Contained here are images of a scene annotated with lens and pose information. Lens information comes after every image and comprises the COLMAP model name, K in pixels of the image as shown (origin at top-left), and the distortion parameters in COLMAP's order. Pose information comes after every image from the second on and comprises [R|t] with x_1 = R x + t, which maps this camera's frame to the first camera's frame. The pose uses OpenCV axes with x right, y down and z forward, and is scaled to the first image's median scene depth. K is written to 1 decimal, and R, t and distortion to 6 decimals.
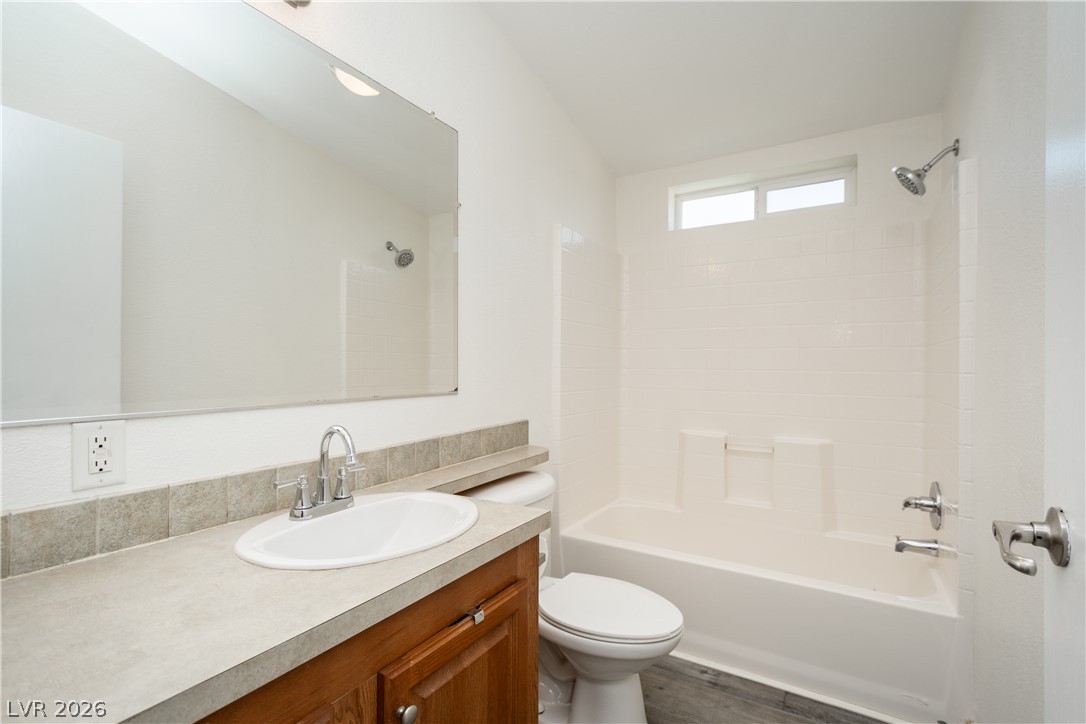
lens RADIAL K [[473.4, 0, 555.4], [0, 473.4, 365.5], [0, 0, 1]] dist [0.002343, -0.000162]
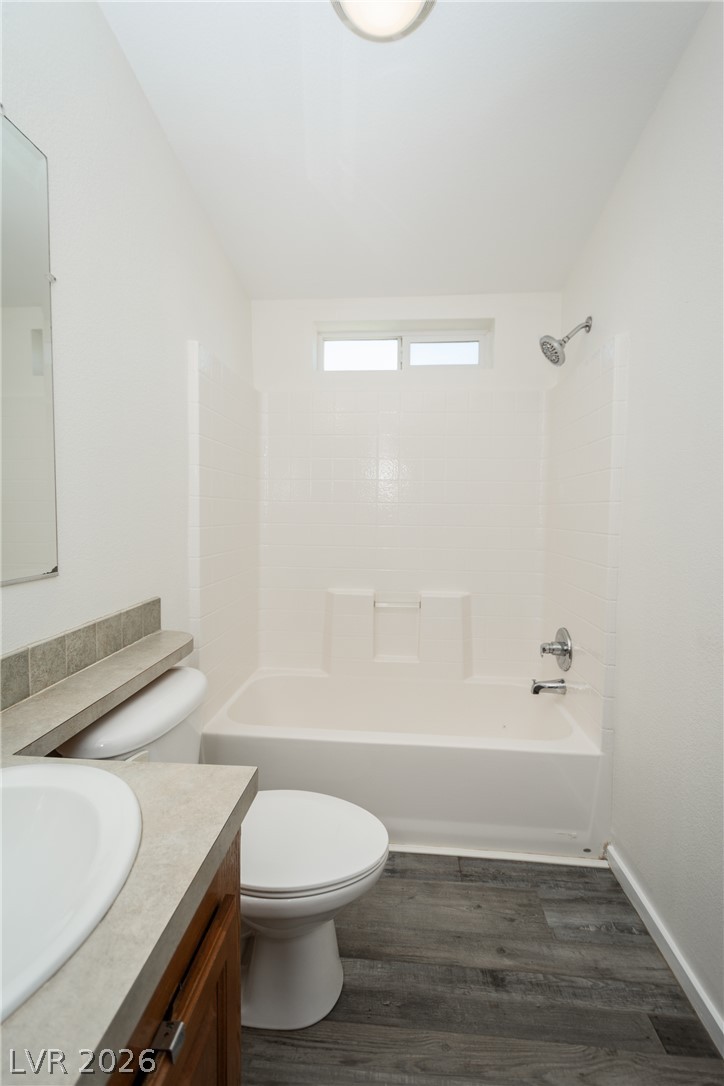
lens RADIAL K [[460.6, 0, 357.3], [0, 460.6, 530.8], [0, 0, 1]] dist [0.001898, -0.000001]
pose [[0.906984, -0.015471, 0.420880, -0.092077], [-0.004881, 0.998872, 0.047235, -0.032077], [-0.421136, -0.044895, 0.905886, 0.237707]]
